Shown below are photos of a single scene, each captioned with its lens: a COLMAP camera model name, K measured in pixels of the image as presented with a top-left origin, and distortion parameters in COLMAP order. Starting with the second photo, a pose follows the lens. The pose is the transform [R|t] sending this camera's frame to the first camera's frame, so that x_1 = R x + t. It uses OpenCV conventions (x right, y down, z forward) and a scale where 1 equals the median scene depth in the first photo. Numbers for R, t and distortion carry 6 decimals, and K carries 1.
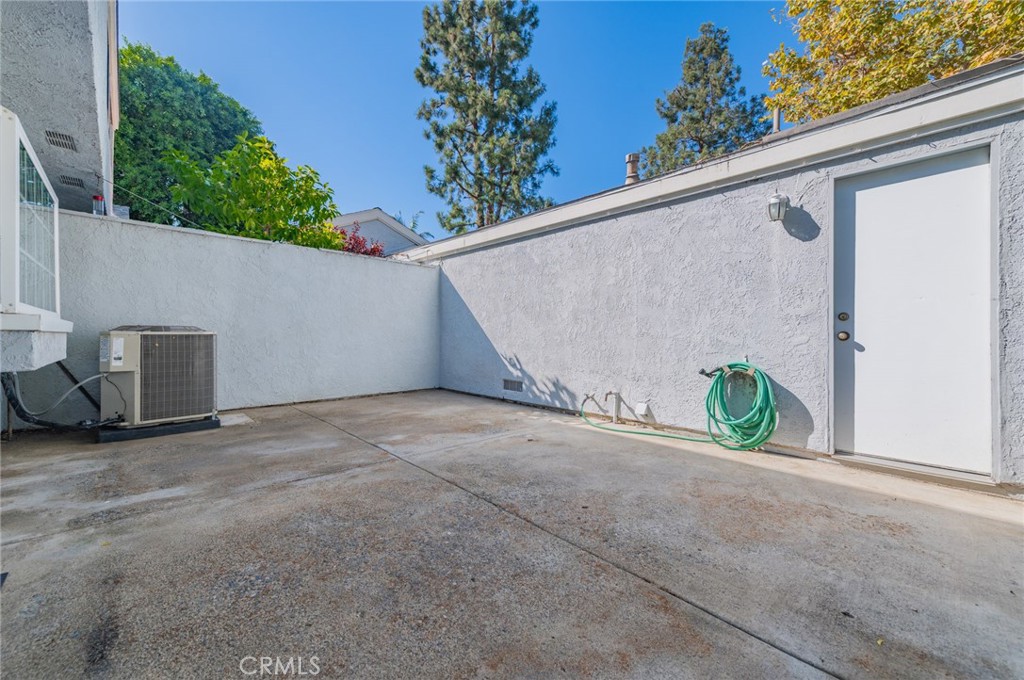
lens RADIAL K [[405.3, 0, 511.7], [0, 405.3, 338.5], [0, 0, 1]] dist [0.008589, -0.000586]
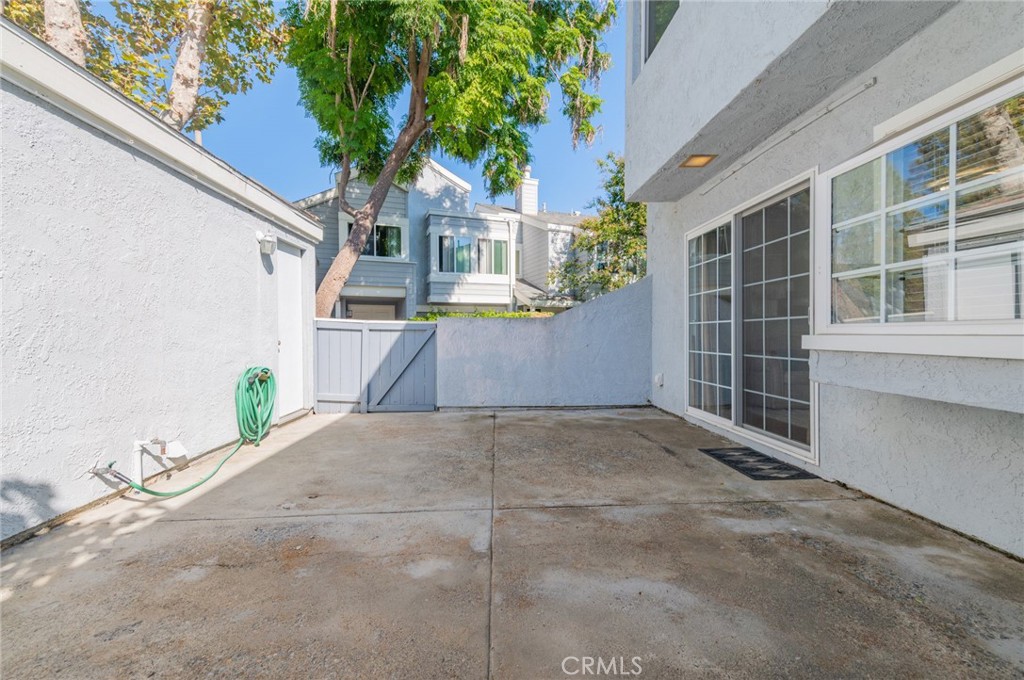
lens RADIAL K [[405.3, 0, 511.9], [0, 405.3, 335.6], [0, 0, 1]] dist [0.008589, -0.000586]
pose [[-0.763791, -0.004507, 0.645447, -0.938071], [0.005004, 0.999904, 0.012904, -0.053988], [-0.645444, 0.013086, -0.763696, 1.826308]]
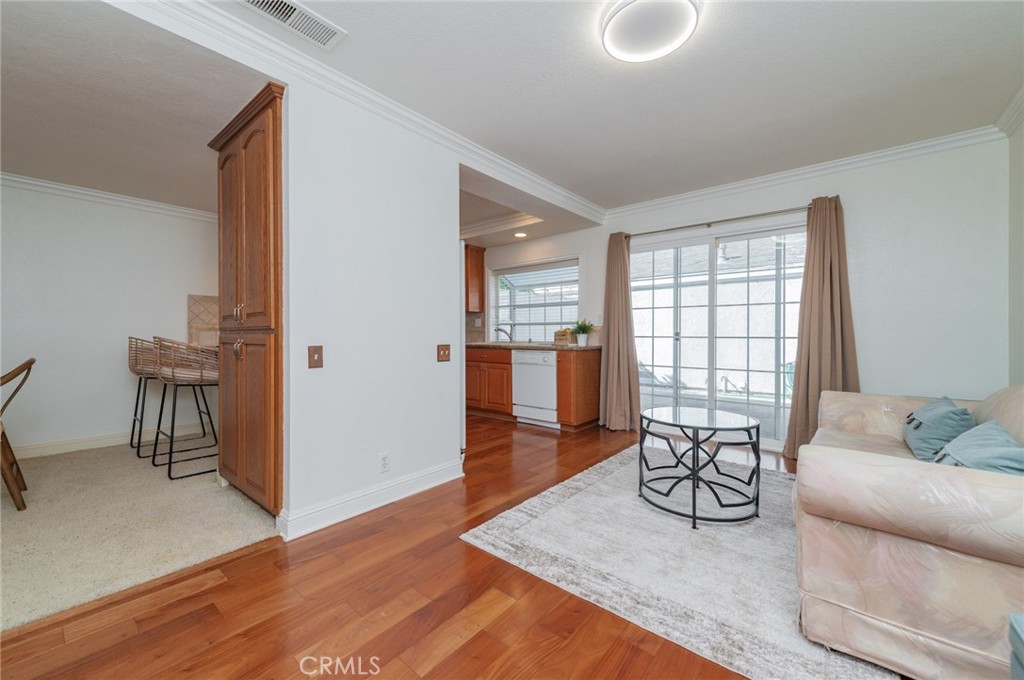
lens RADIAL K [[405.3, 0, 510.7], [0, 405.3, 339.0], [0, 0, 1]] dist [0.008589, -0.000586]
pose [[0.994171, -0.001062, 0.107814, -1.551346], [0.001156, 0.999999, -0.000807, -0.067884], [-0.107813, 0.000927, 0.994171, -1.274254]]
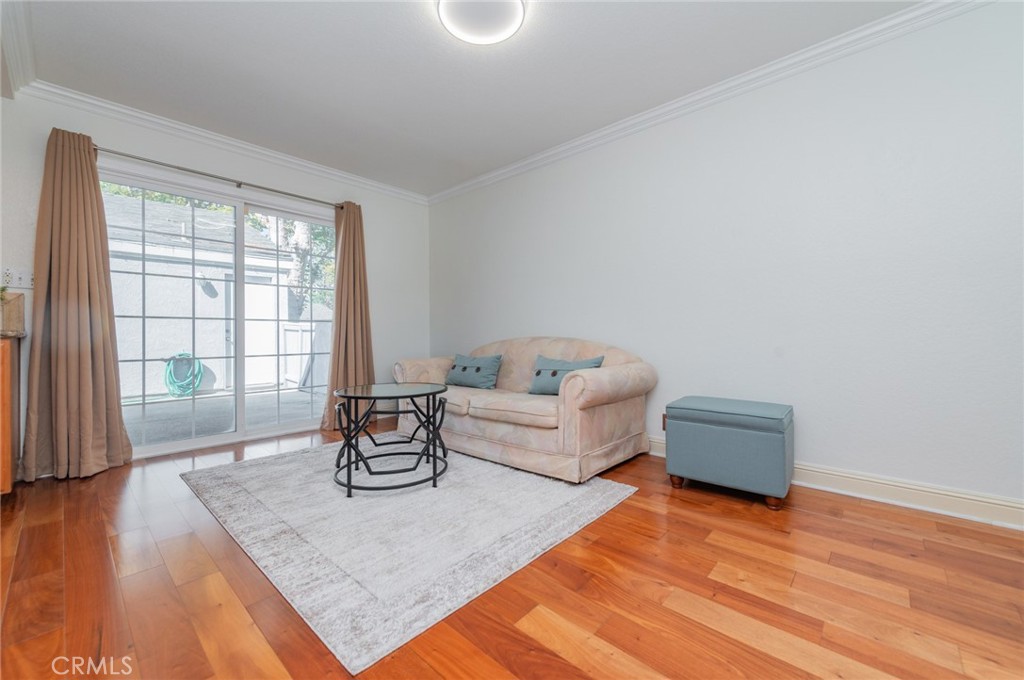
lens RADIAL K [[405.3, 0, 509.9], [0, 405.3, 334.3], [0, 0, 1]] dist [0.008589, -0.000586]
pose [[-0.070467, -0.000971, 0.997514, -1.992770], [0.017658, 0.999842, 0.002220, -0.012586], [-0.997358, 0.017770, -0.070439, -0.580803]]
